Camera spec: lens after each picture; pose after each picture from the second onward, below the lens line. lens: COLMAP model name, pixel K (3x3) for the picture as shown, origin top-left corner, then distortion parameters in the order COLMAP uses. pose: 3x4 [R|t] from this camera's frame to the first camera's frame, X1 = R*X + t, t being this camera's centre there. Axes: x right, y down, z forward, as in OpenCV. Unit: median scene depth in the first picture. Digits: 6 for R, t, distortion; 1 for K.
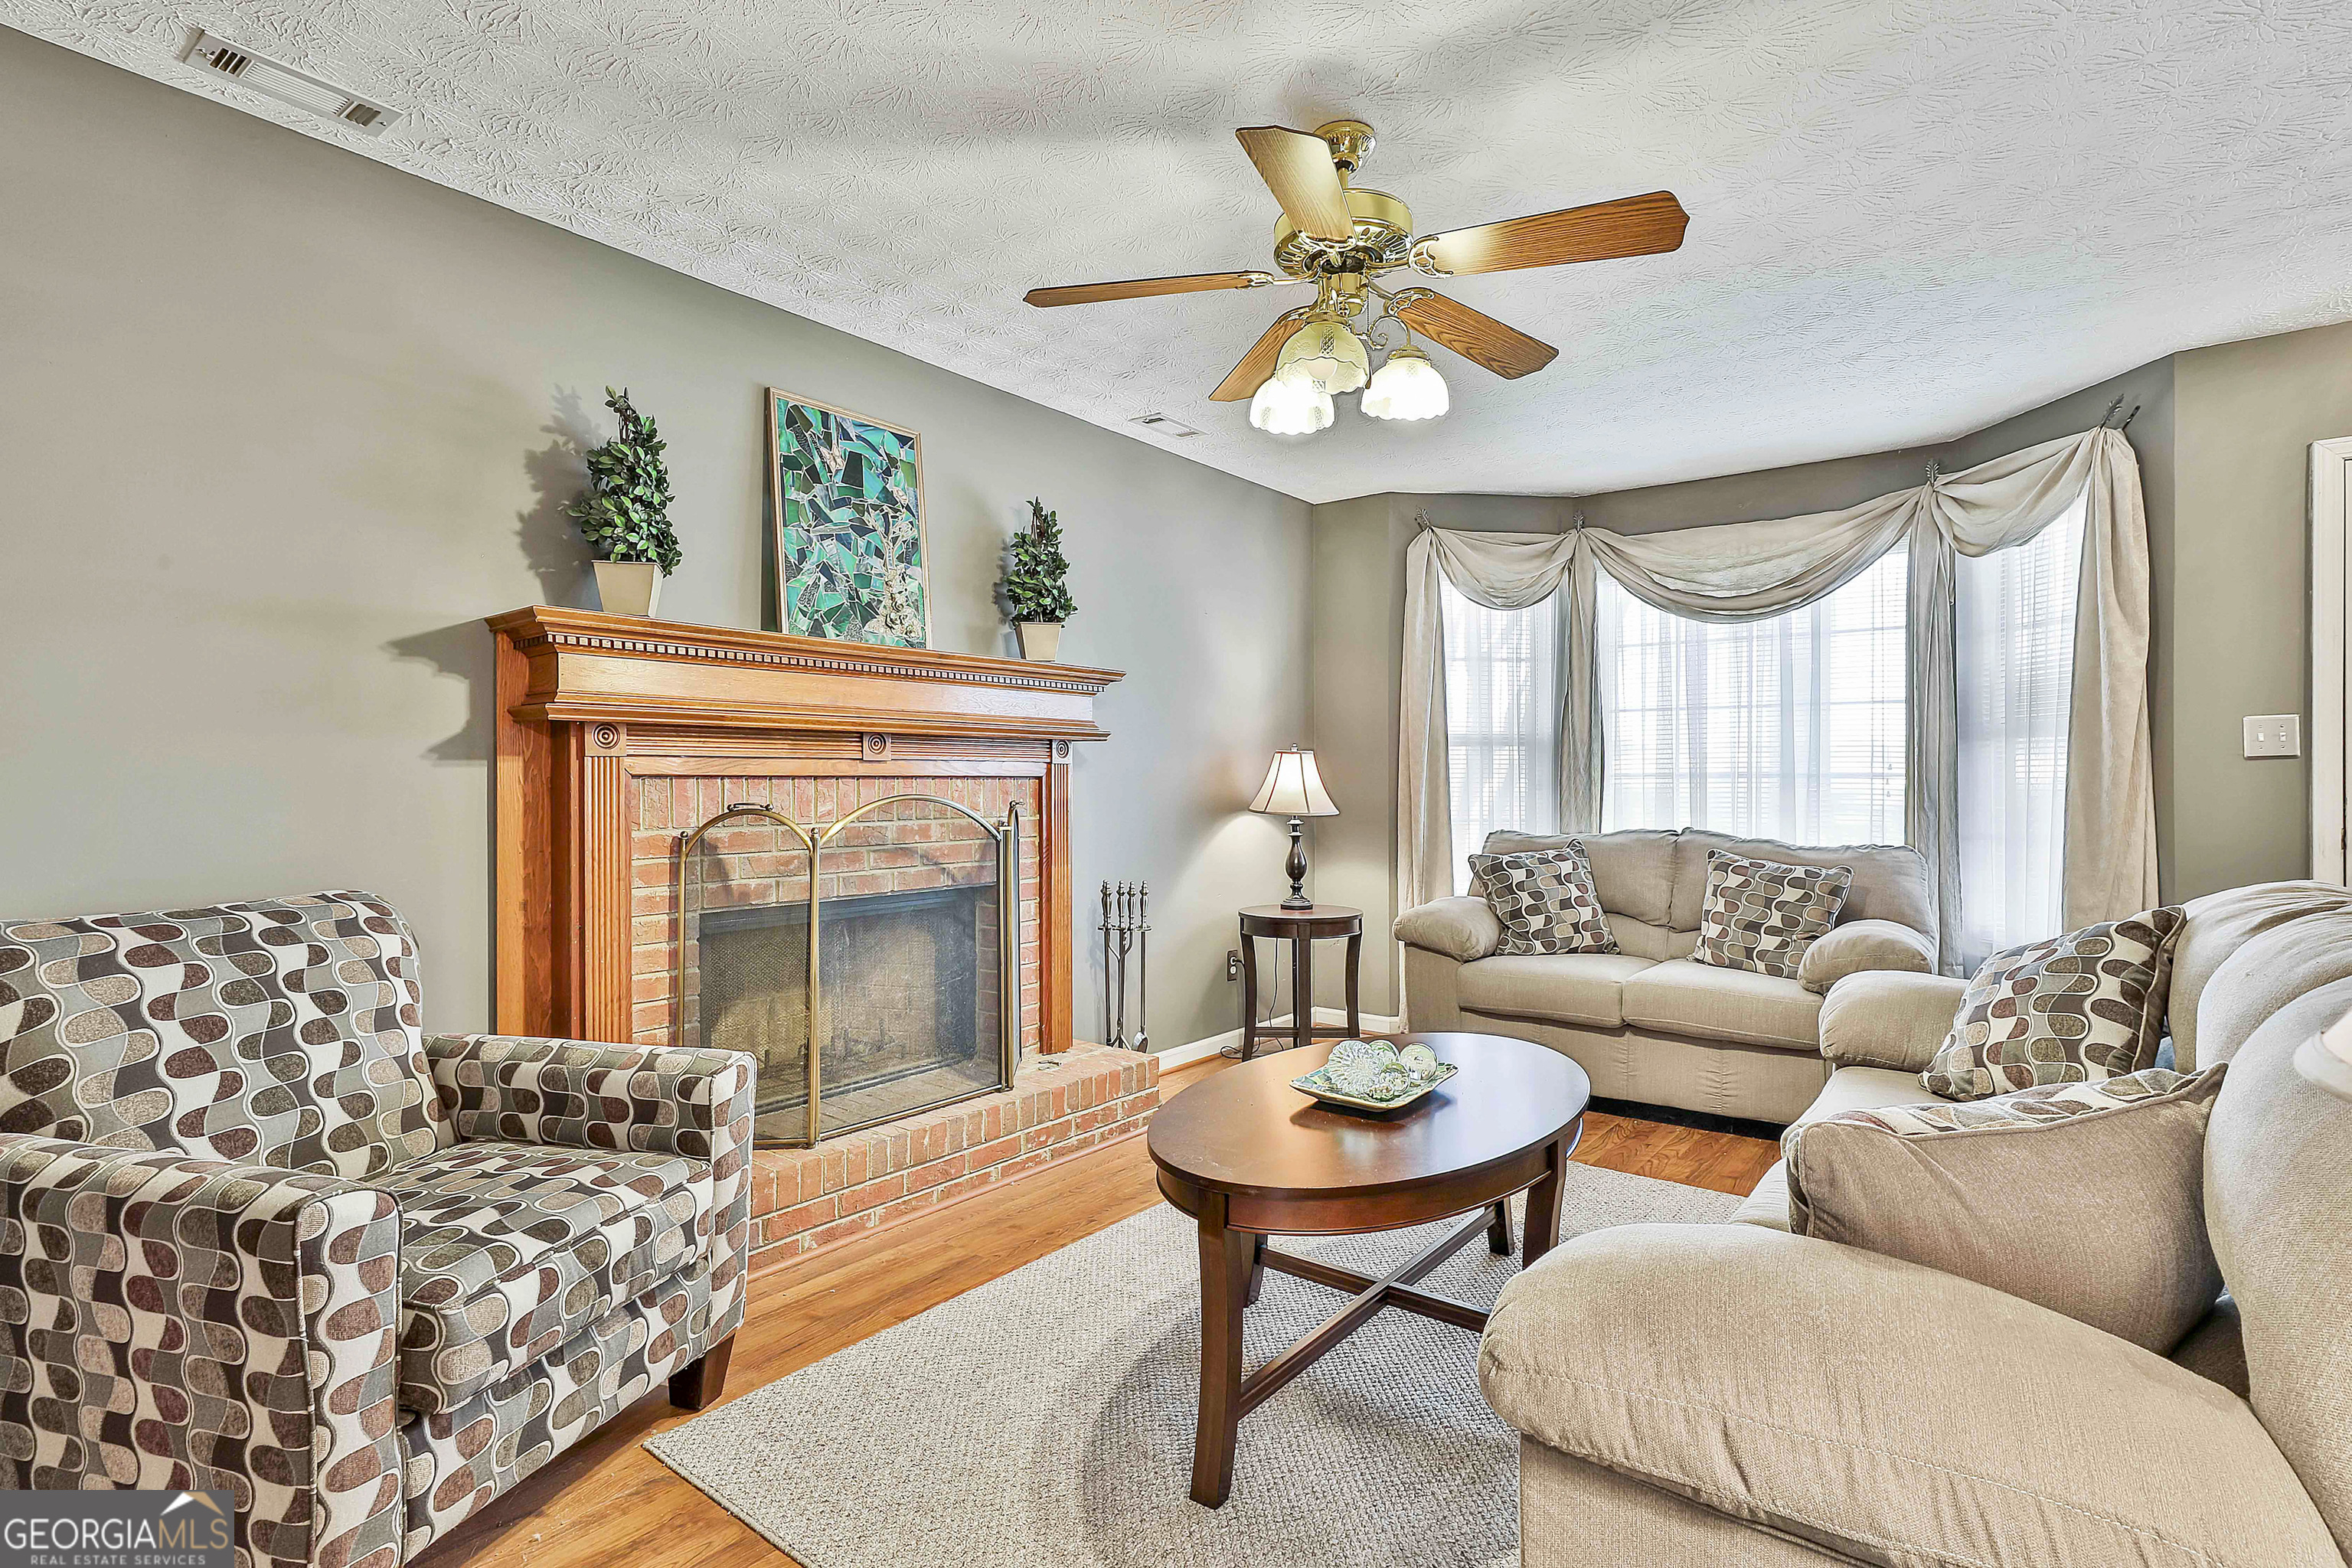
lens RADIAL K [[1125.6, 0, 1169.8], [0, 1125.6, 777.1], [0, 0, 1]] dist [-0.008372, 0.005850]
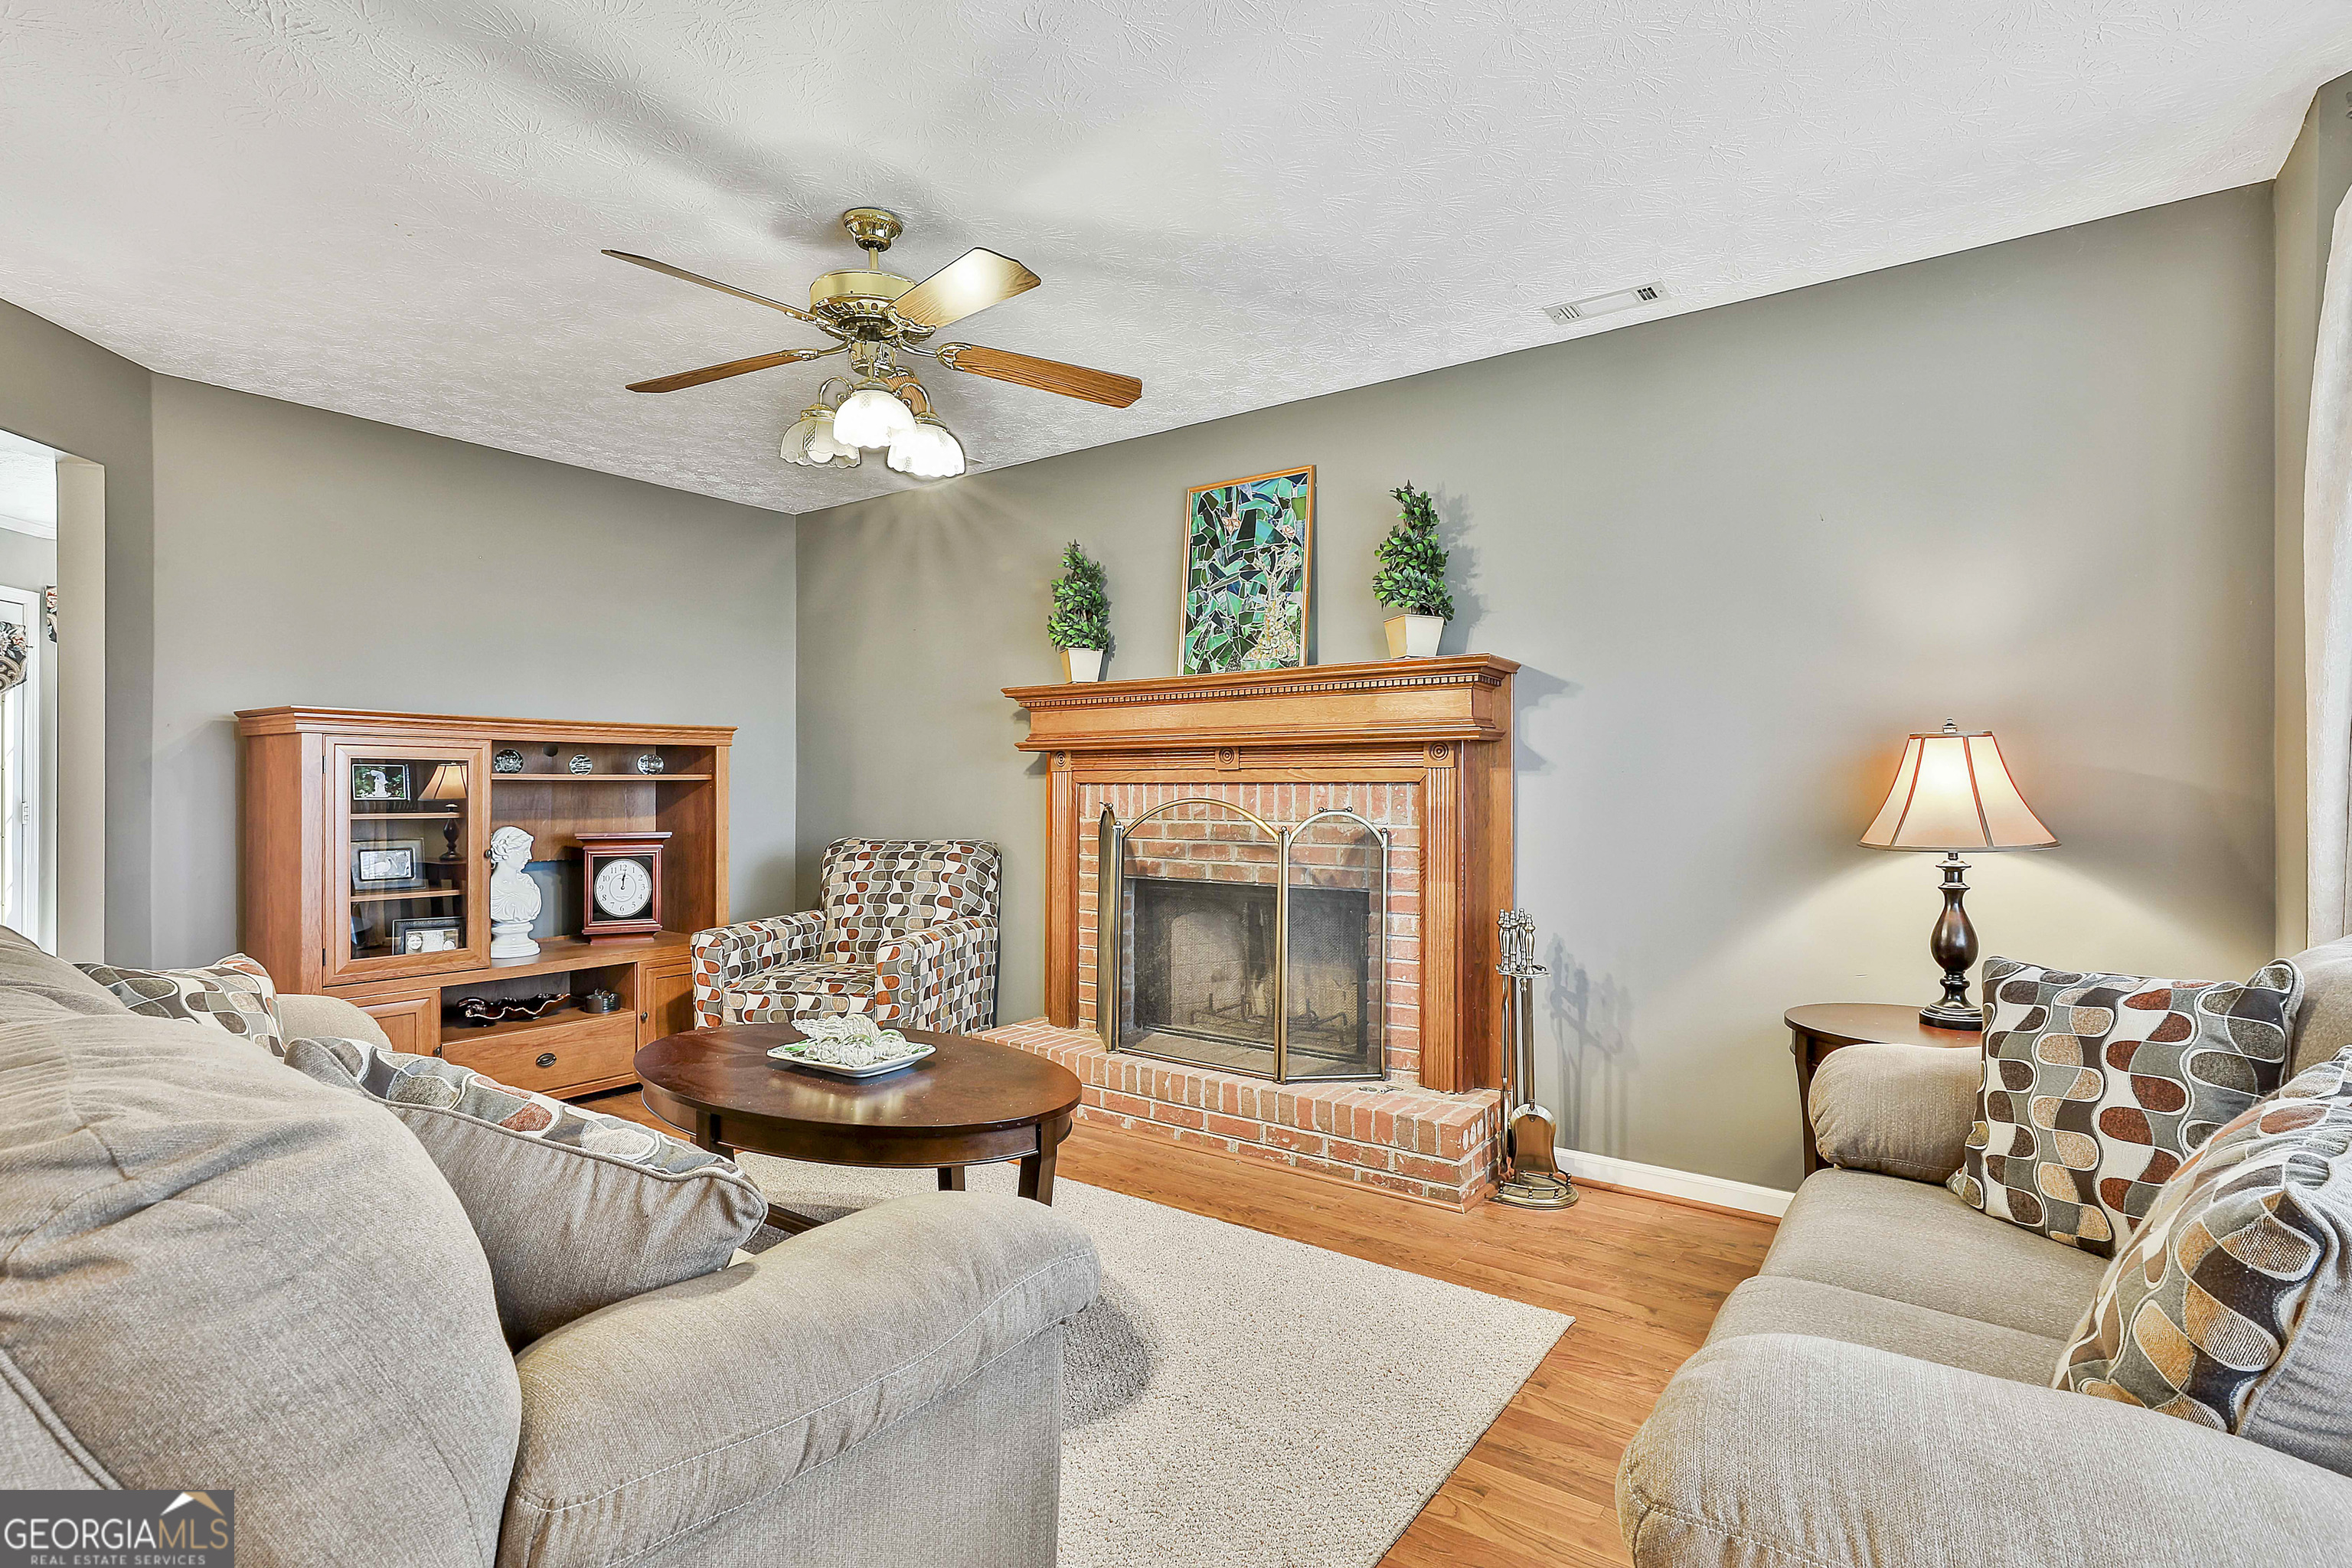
lens RADIAL K [[1125.6, 0, 1188.6], [0, 1125.6, 788.0], [0, 0, 1]] dist [-0.008372, 0.005850]
pose [[0.057494, 0.003200, -0.998341, 1.081243], [0.002462, 0.999991, 0.003347, 0.000612], [0.998343, -0.002650, 0.057485, 1.037051]]
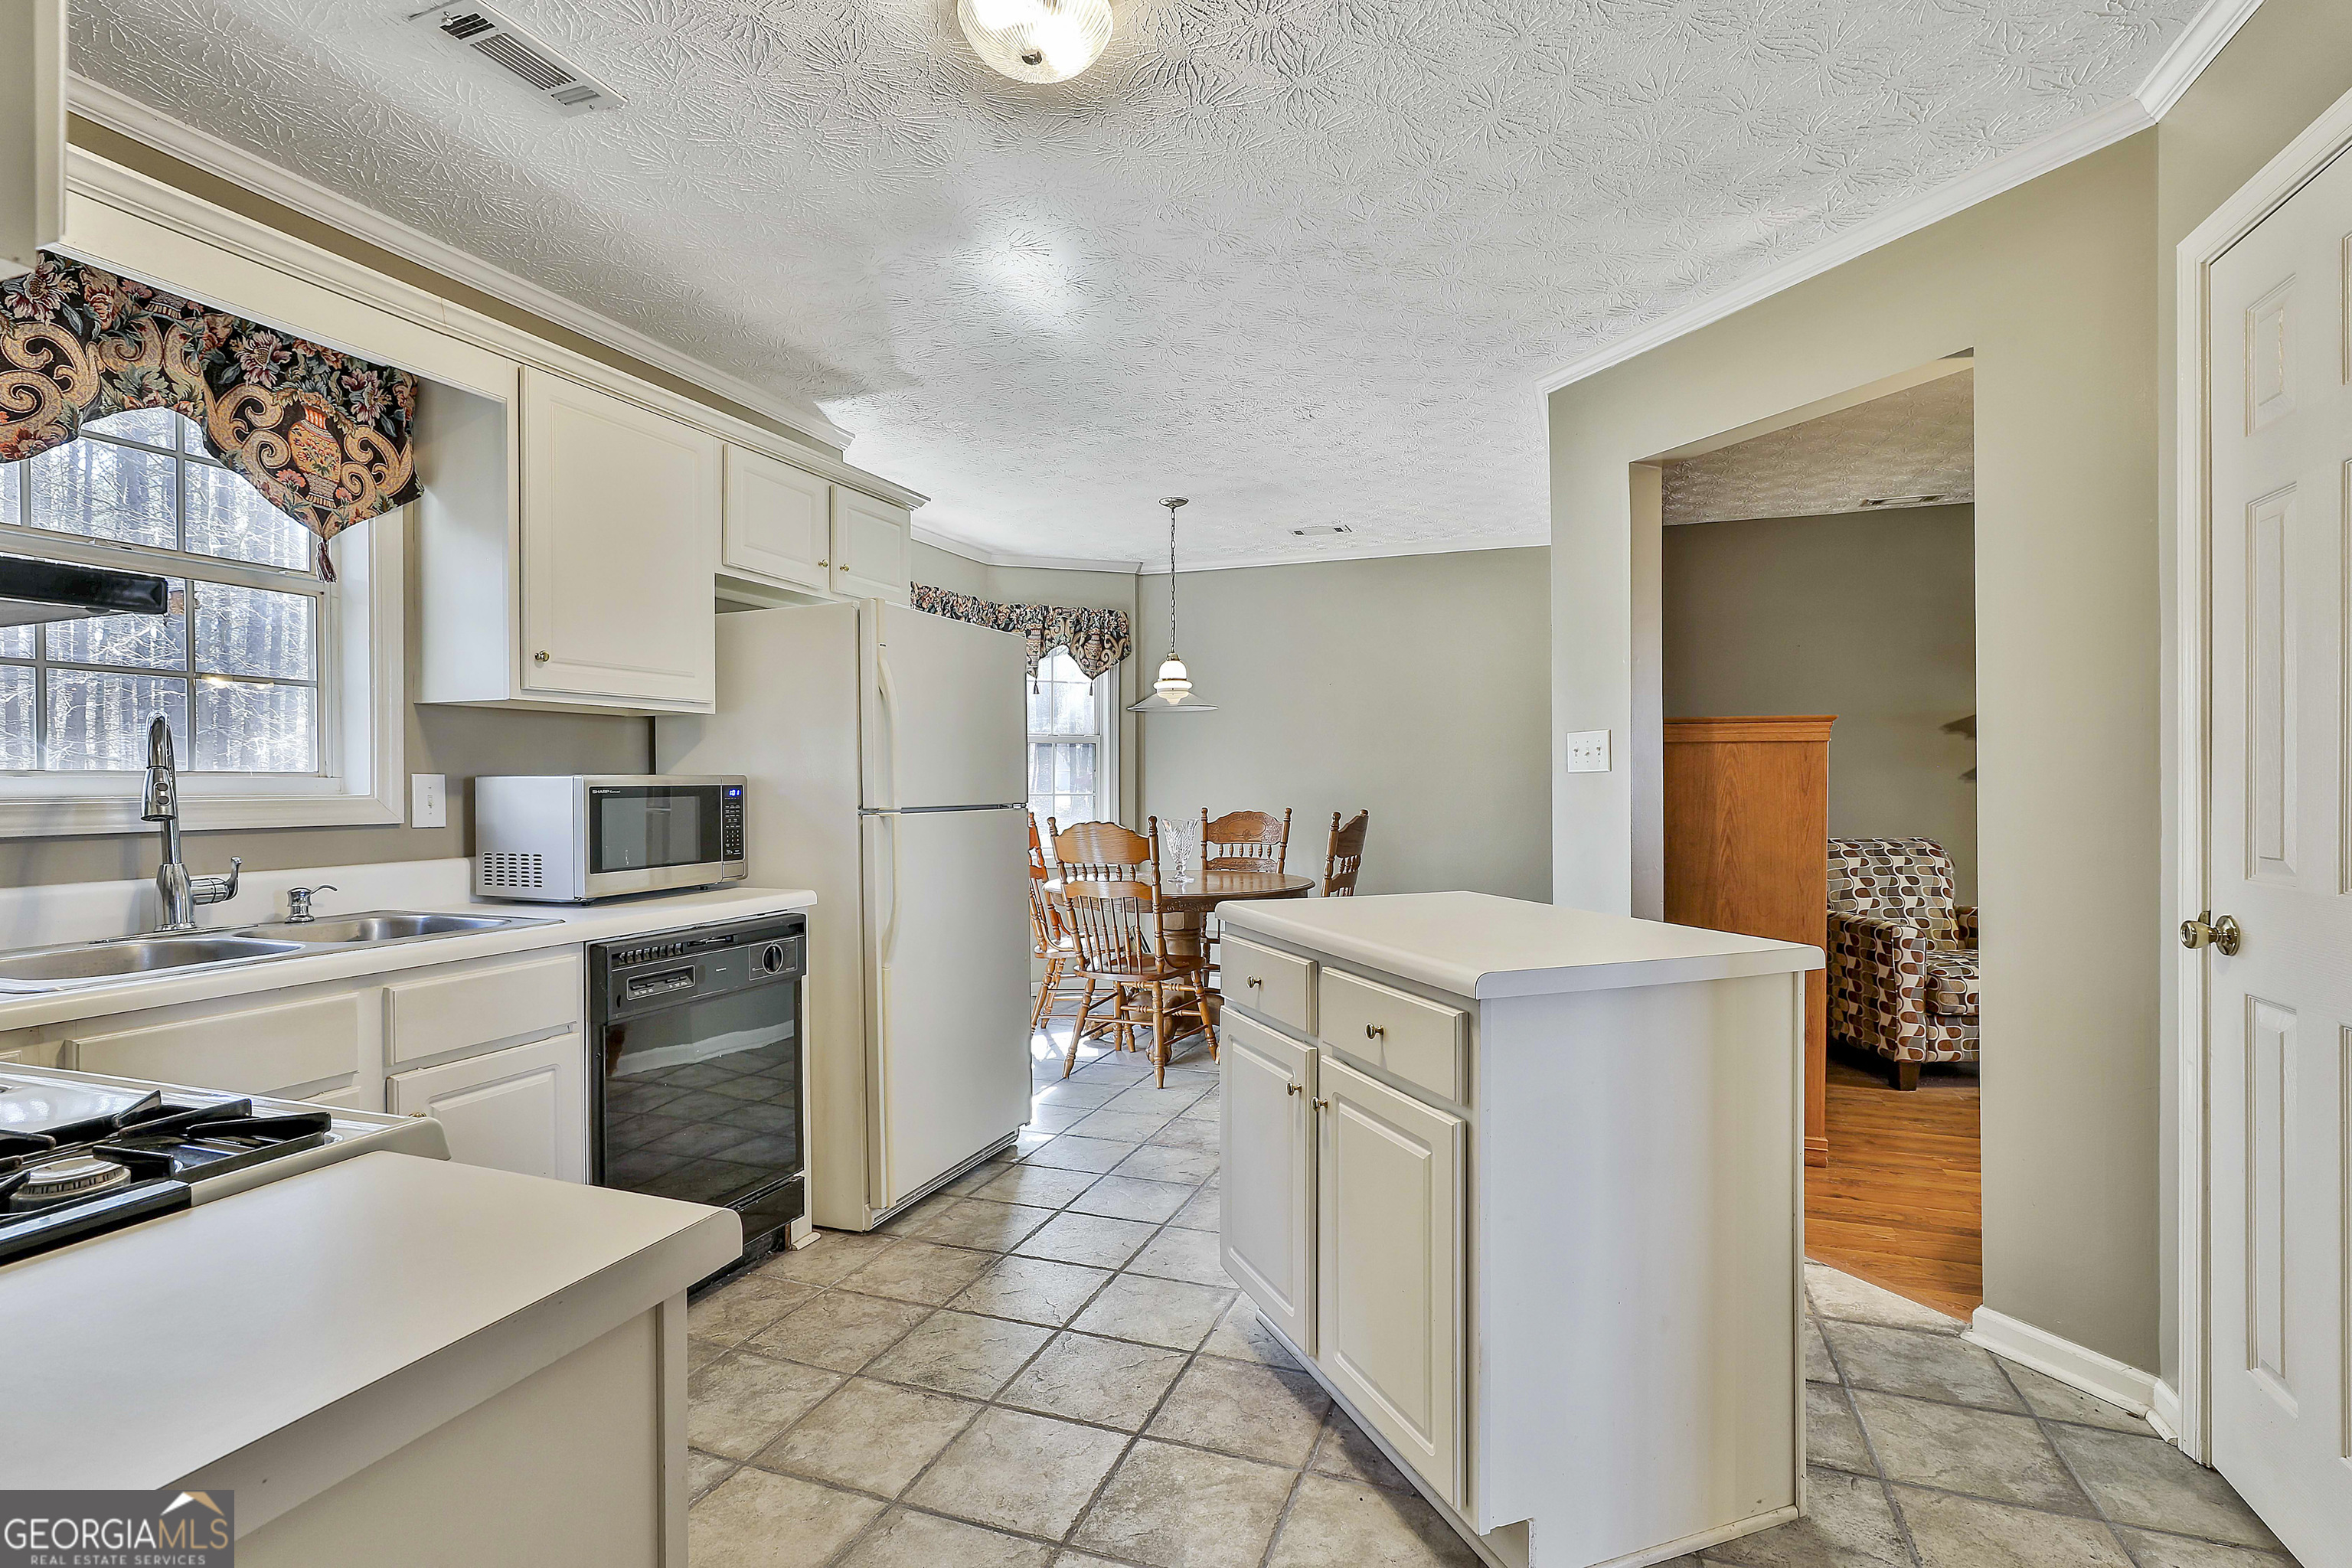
lens RADIAL K [[1125.6, 0, 1170.5], [0, 1125.6, 775.5], [0, 0, 1]] dist [-0.008372, 0.005850]
pose [[0.296583, 0.004141, -0.954998, 0.812225], [-0.000628, 0.999991, 0.004141, -0.028150], [0.955007, -0.000629, 0.296583, -0.932388]]
